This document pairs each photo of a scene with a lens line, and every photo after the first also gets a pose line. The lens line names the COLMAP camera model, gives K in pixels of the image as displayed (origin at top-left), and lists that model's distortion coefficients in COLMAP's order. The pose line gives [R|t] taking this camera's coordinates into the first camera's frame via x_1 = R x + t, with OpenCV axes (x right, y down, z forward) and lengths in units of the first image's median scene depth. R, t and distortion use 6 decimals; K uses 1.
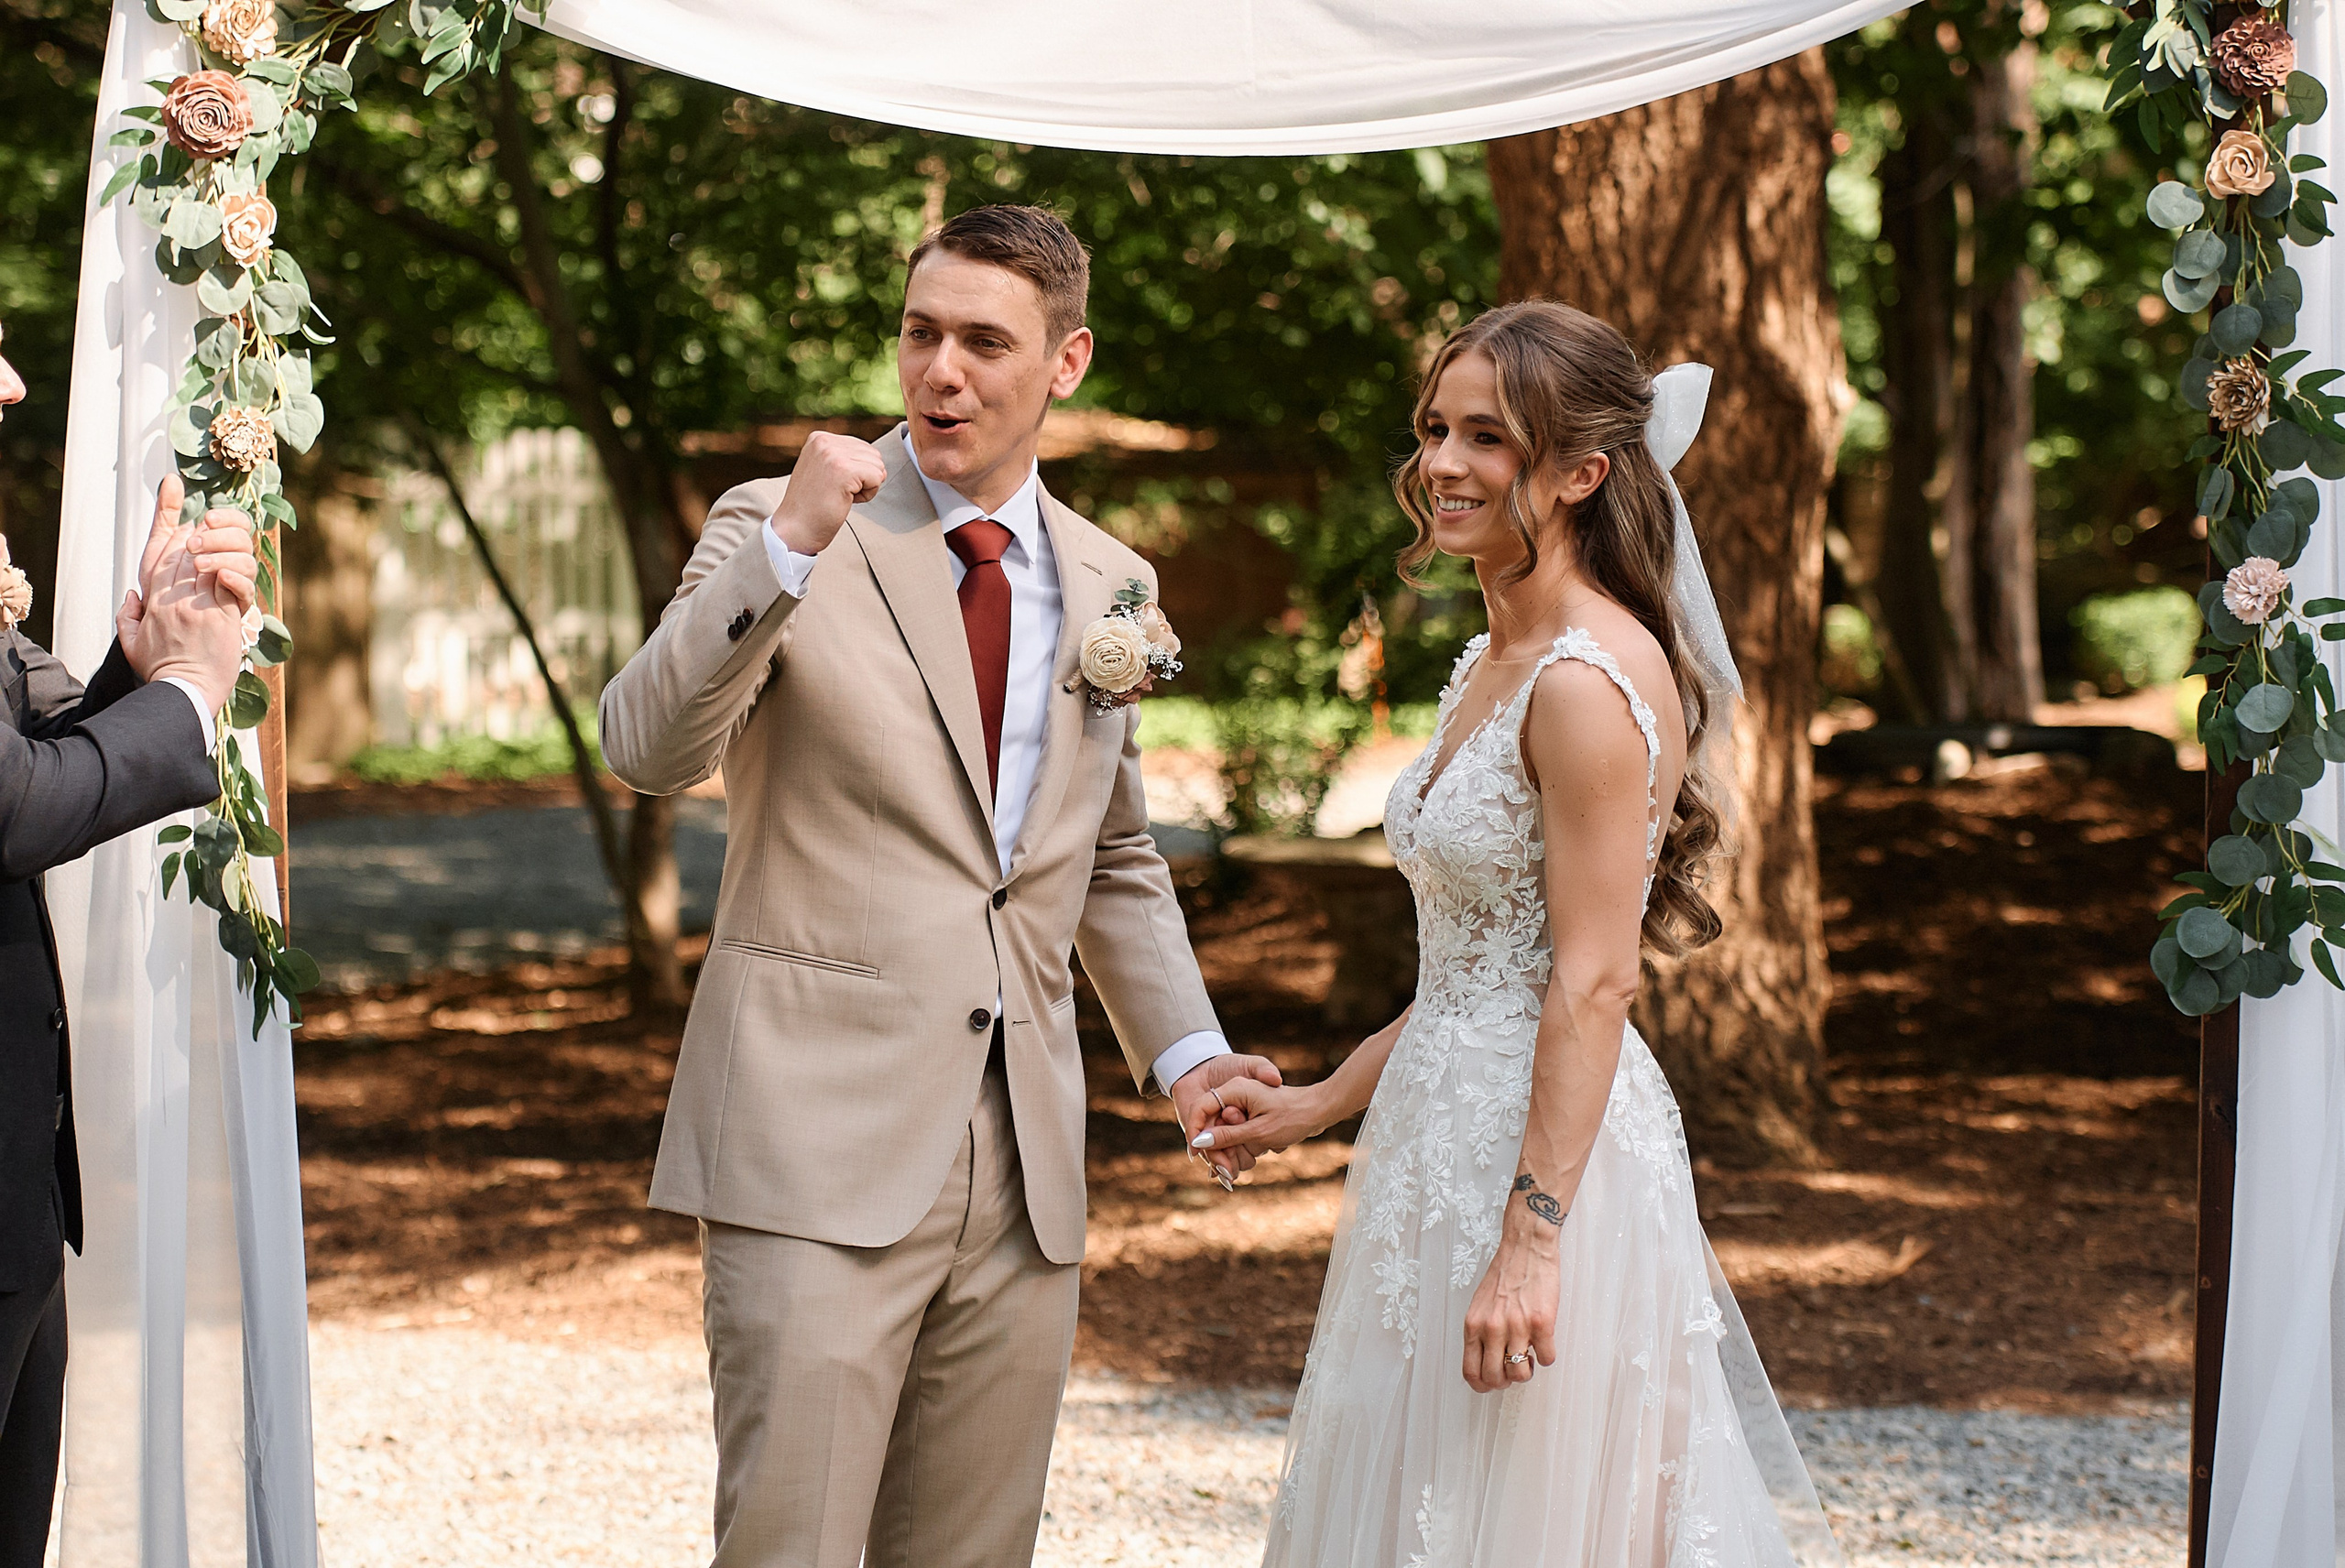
lens RADIAL K [[7295.2, 0, 1157.3], [0, 7295.2, 779.5], [0, 0, 1]] dist [0.473631, 0.000000]
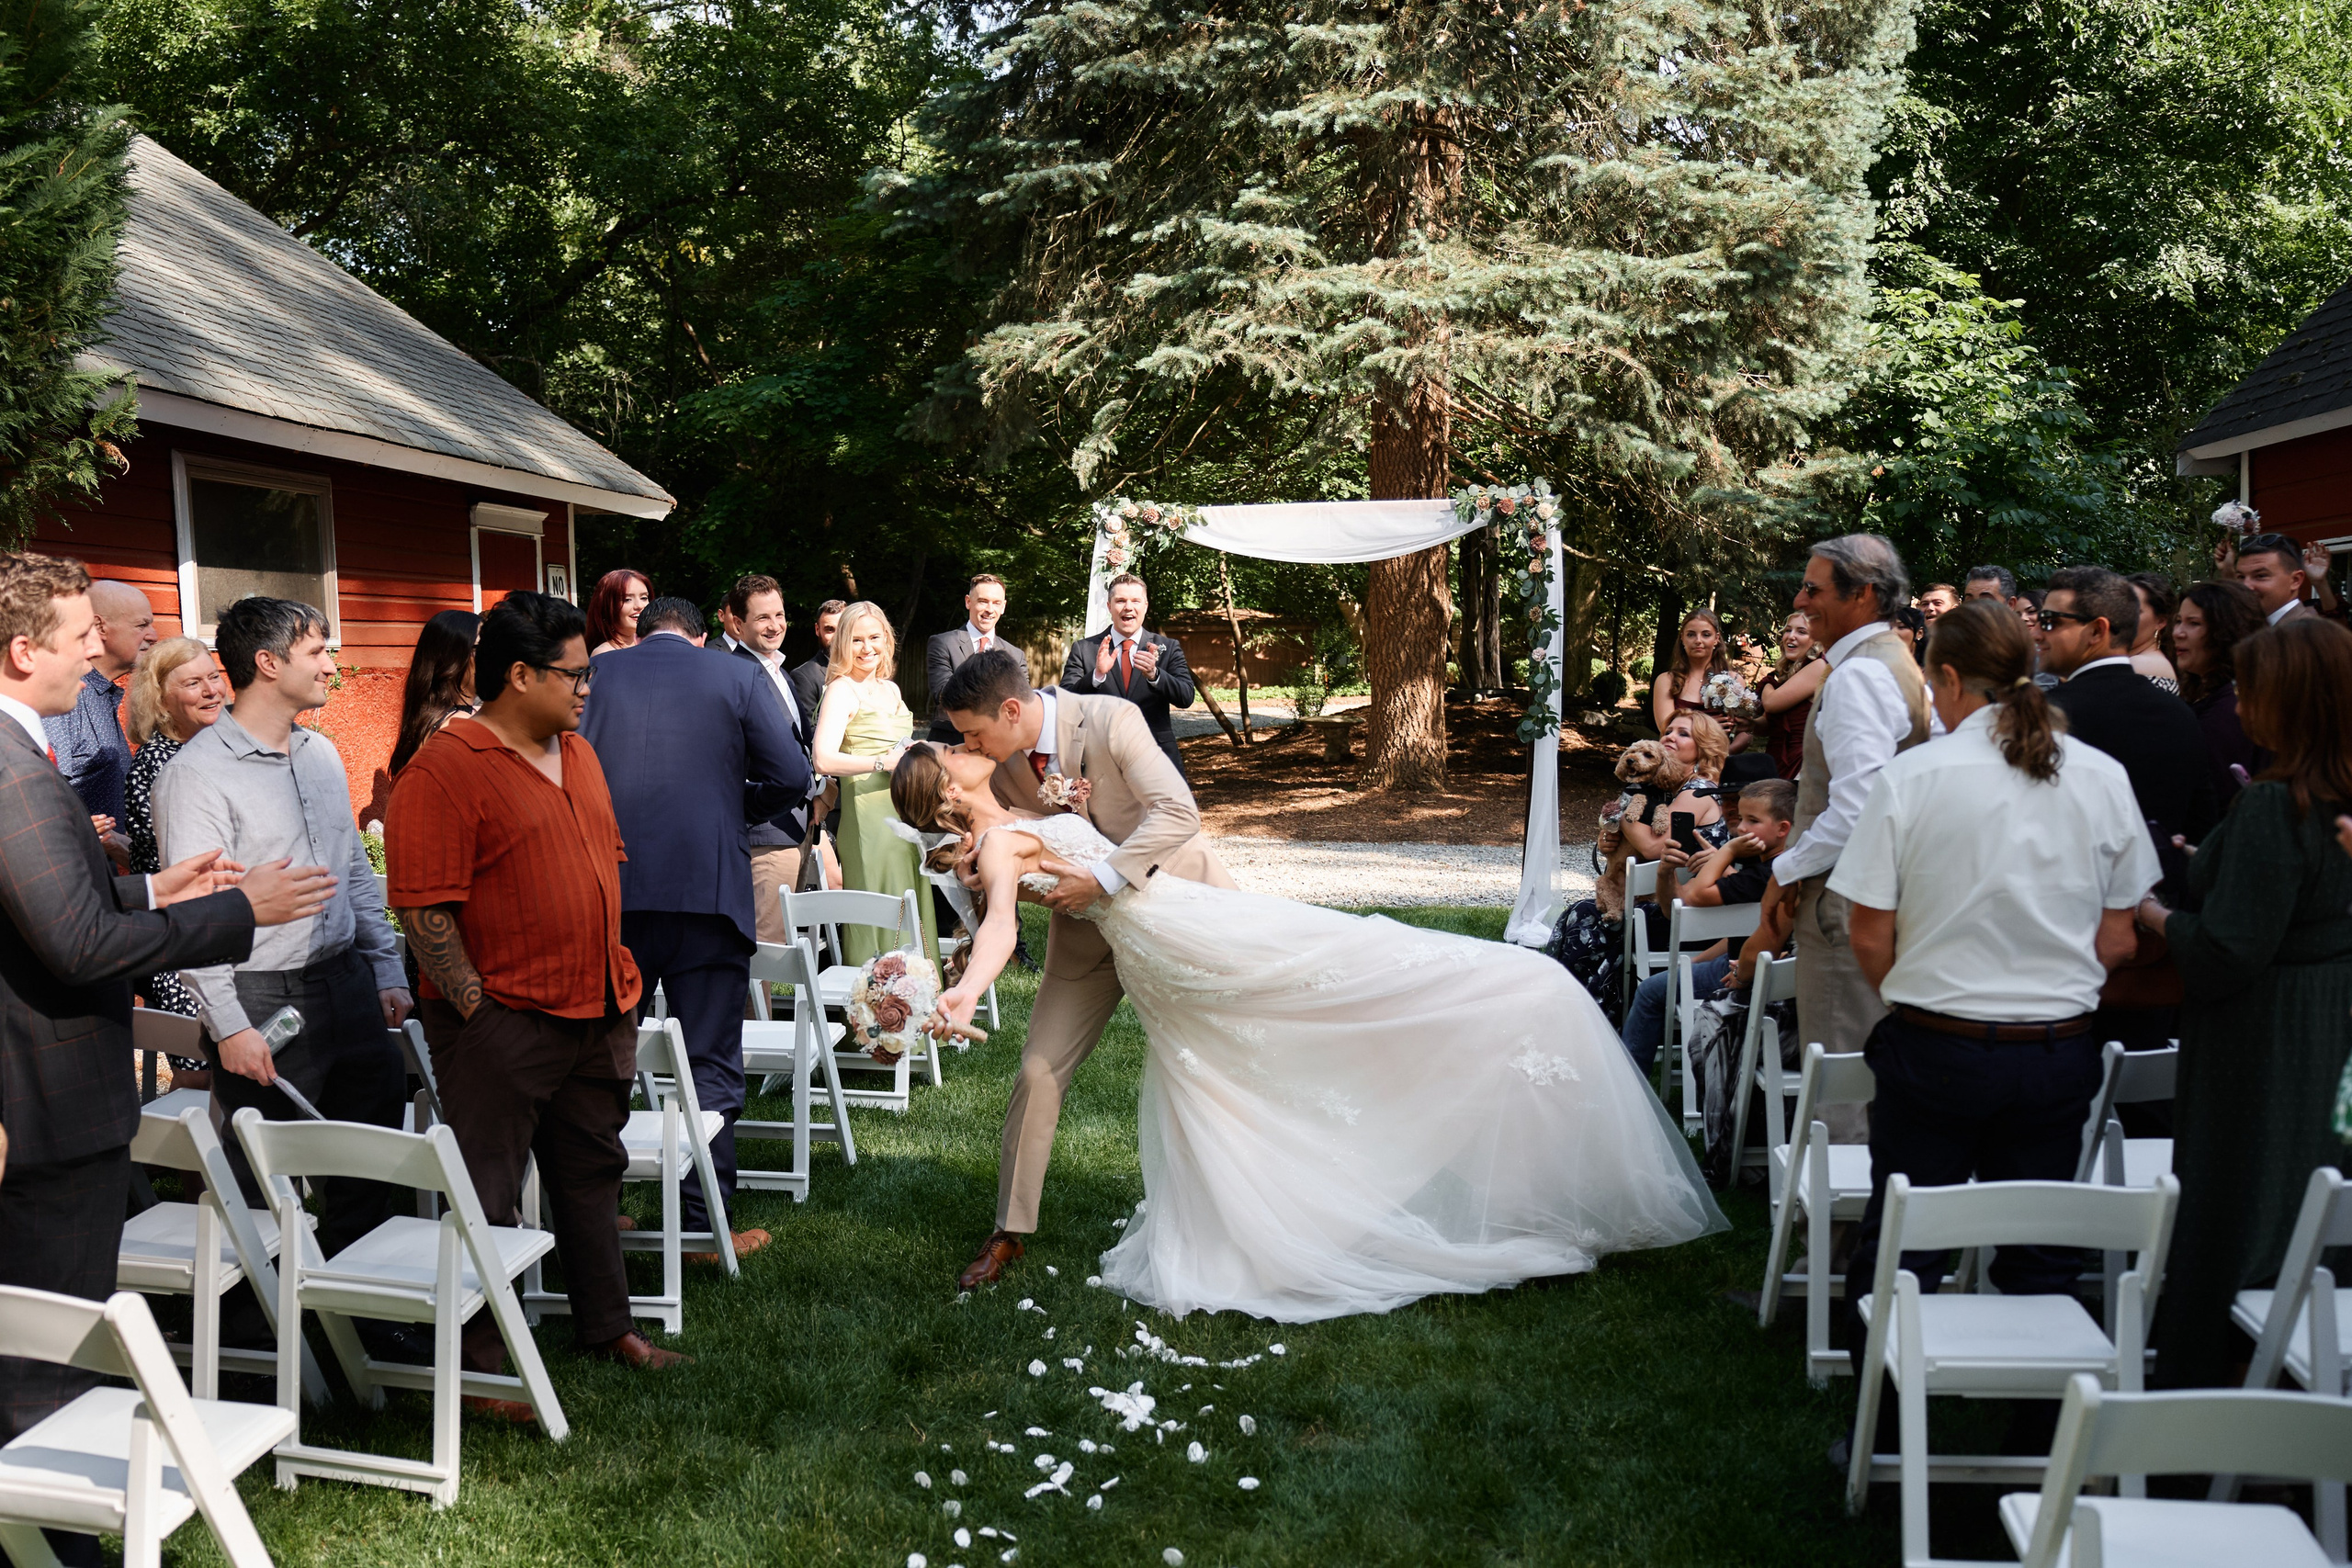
lens RADIAL K [[2071.1, 0, 1072.0], [0, 2071.1, 821.9], [0, 0, 1]] dist [-0.051643, 0.013523]
pose [[0.996232, 0.003838, -0.086640, -0.023711], [0.000781, 0.998583, 0.053211, 0.007407], [0.086722, -0.053079, 0.994818, -0.234390]]
